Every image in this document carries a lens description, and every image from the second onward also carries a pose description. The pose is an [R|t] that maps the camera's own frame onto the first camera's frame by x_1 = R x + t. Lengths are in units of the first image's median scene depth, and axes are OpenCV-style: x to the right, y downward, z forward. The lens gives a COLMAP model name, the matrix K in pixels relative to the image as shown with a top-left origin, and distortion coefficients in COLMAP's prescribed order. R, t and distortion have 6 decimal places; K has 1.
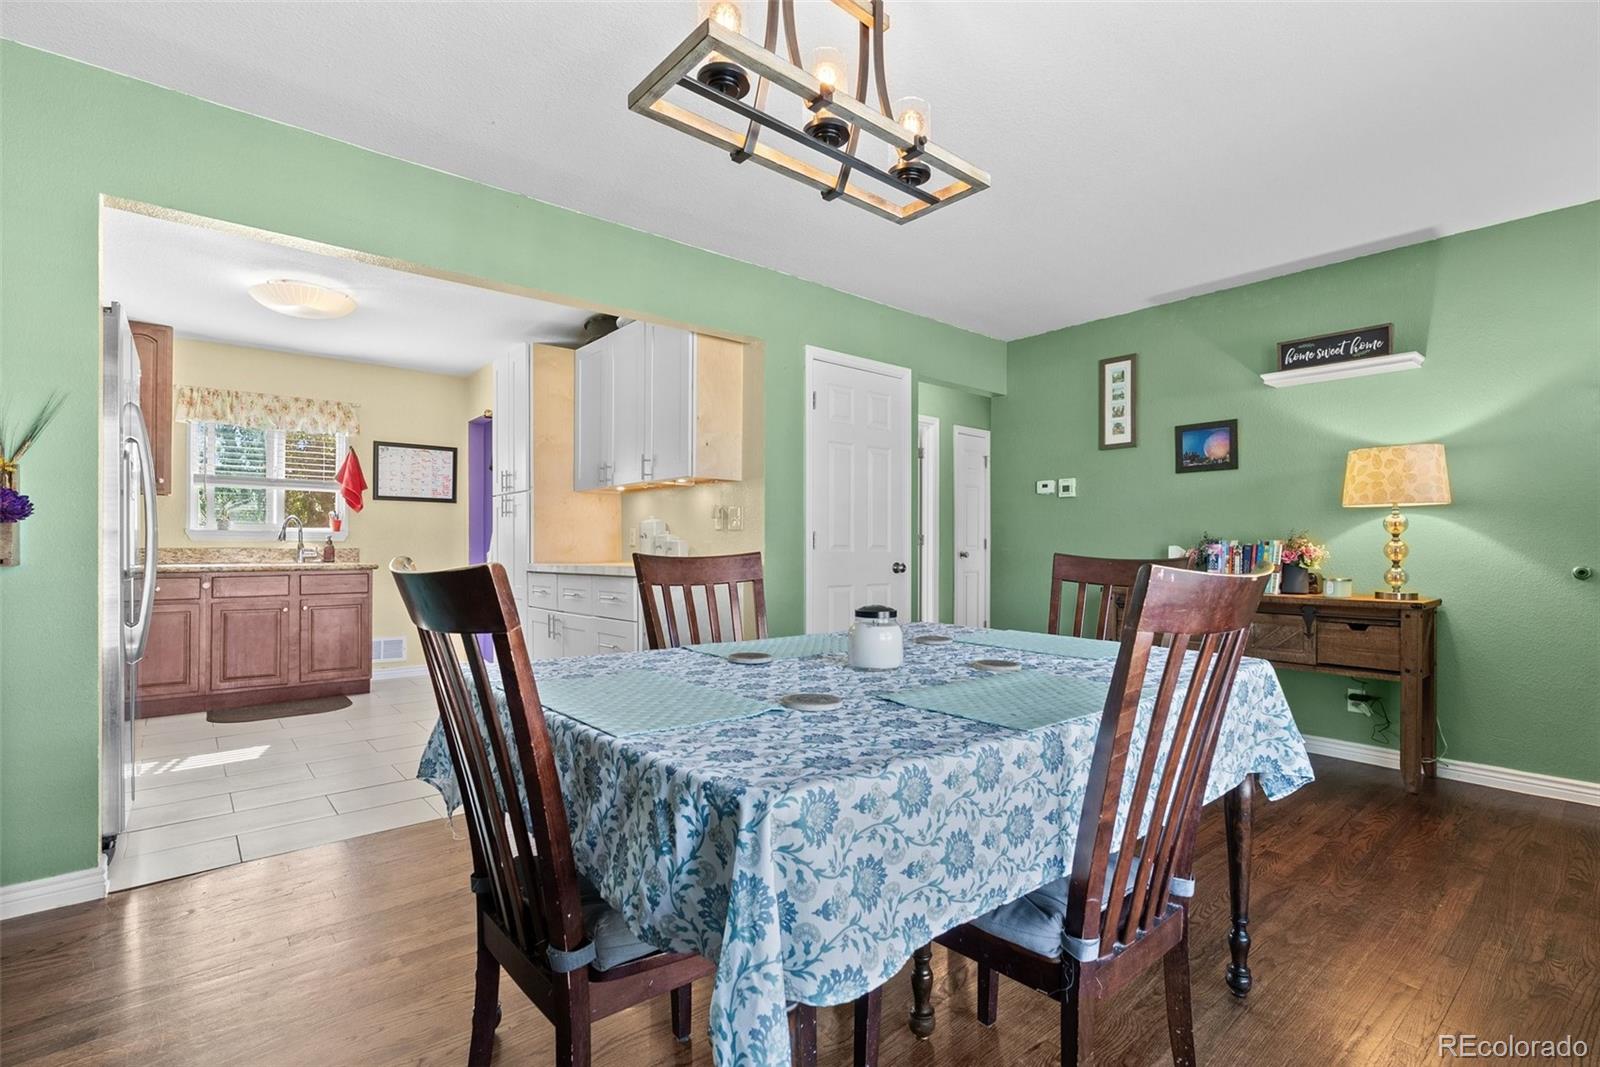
lens RADIAL K [[735.2, 0, 800.0], [0, 735.2, 533.5], [0, 0, 1]] dist [-0.003932, -0.000140]
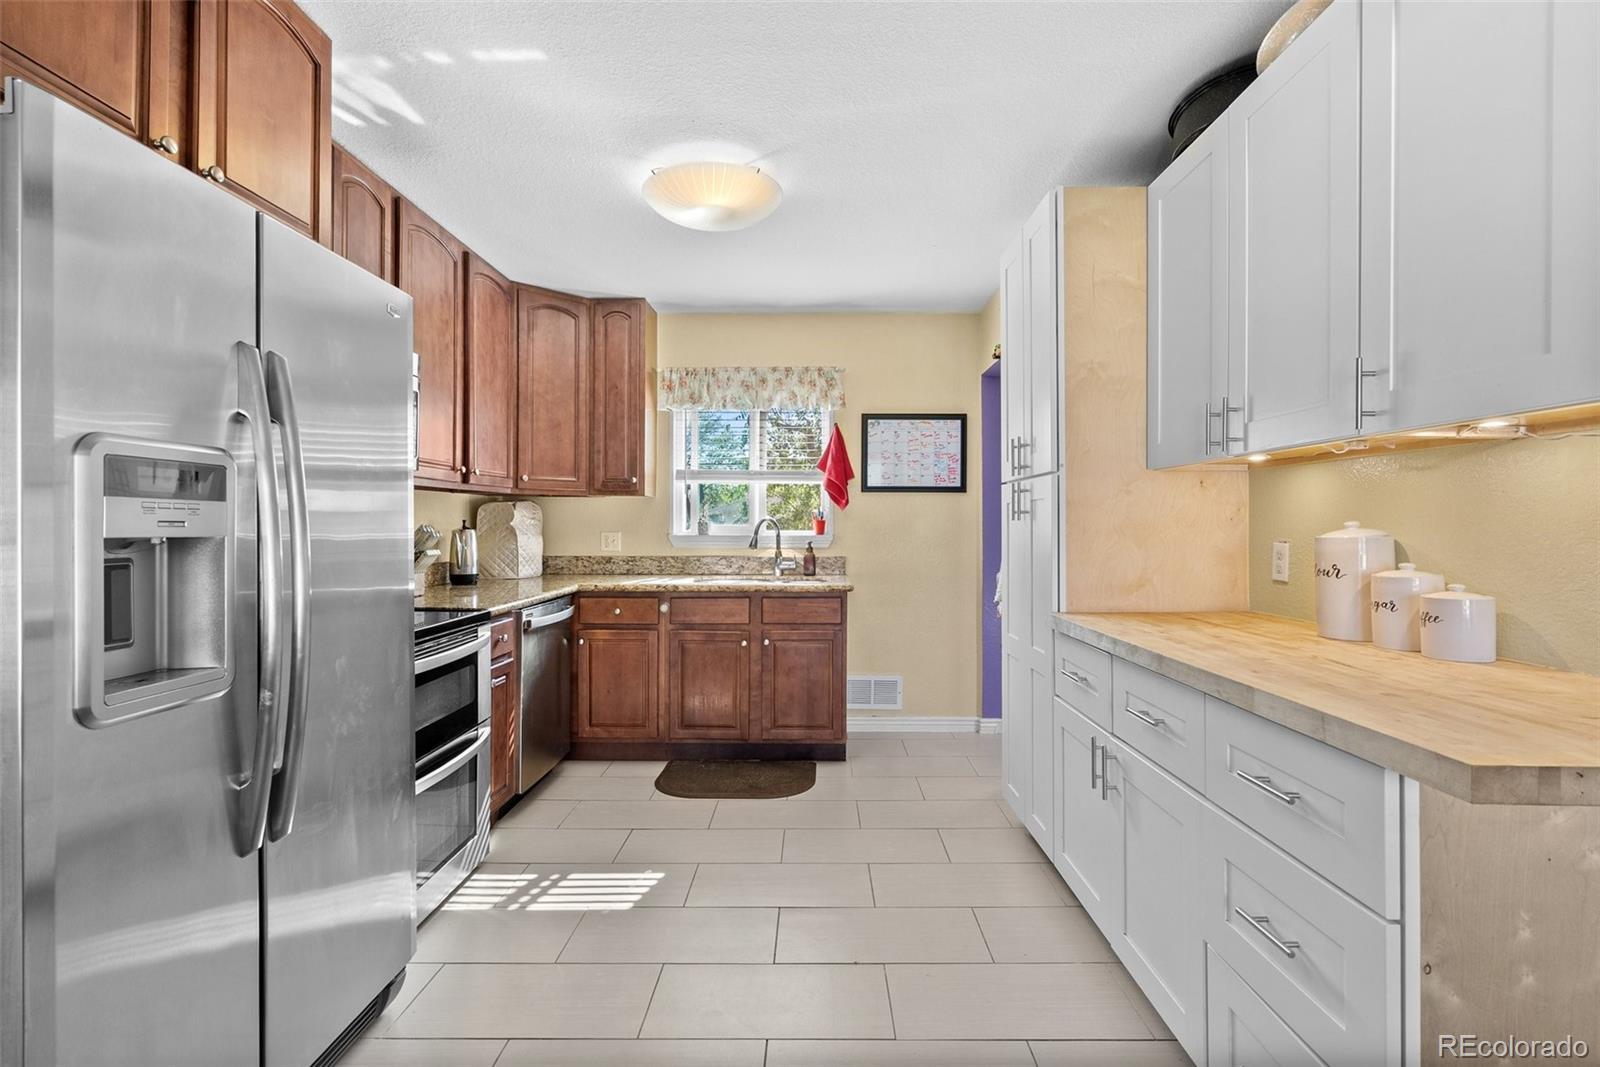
lens RADIAL K [[735.2, 0, 800.0], [0, 735.2, 533.5], [0, 0, 1]] dist [-0.003932, -0.000140]
pose [[0.749152, 0.009576, -0.662329, -0.142131], [0.011760, 0.999546, 0.027753, -0.028036], [0.662293, -0.028580, 0.748699, 0.435322]]
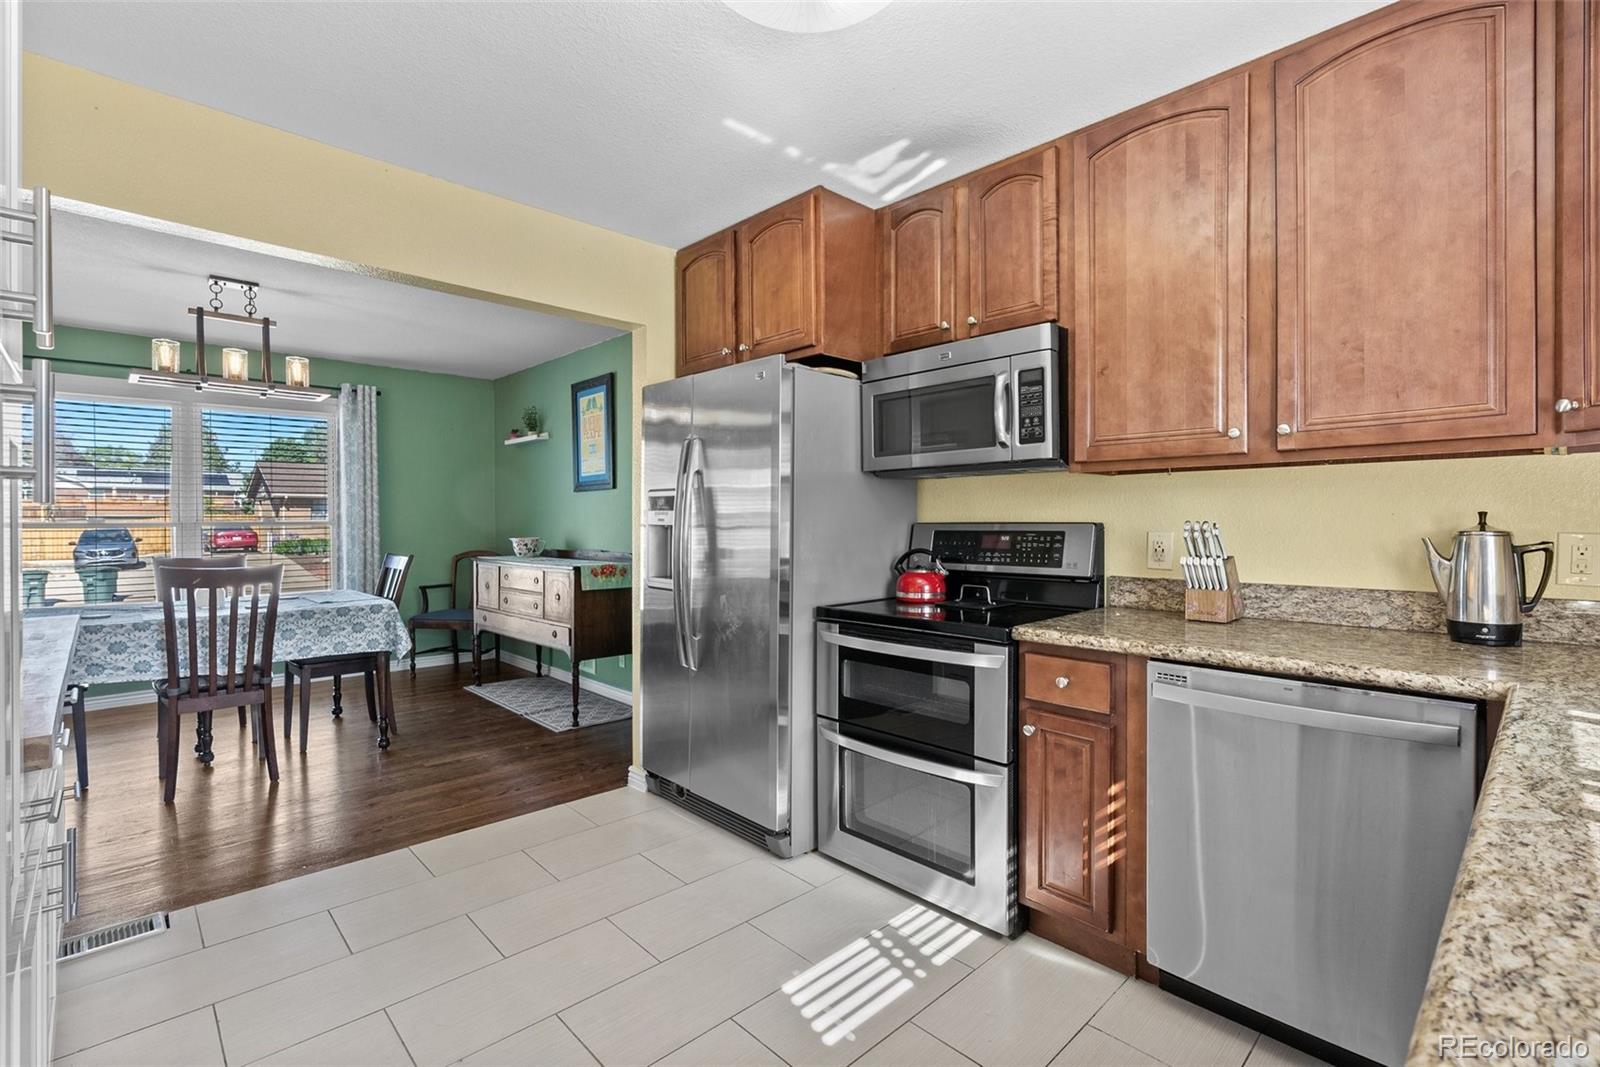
lens RADIAL K [[735.2, 0, 800.0], [0, 735.2, 533.5], [0, 0, 1]] dist [-0.003932, -0.000140]
pose [[-0.998880, 0.003896, -0.047154, -0.506752], [0.004421, 0.999929, -0.011030, -0.011062], [0.047108, -0.011226, -0.998827, 1.063924]]
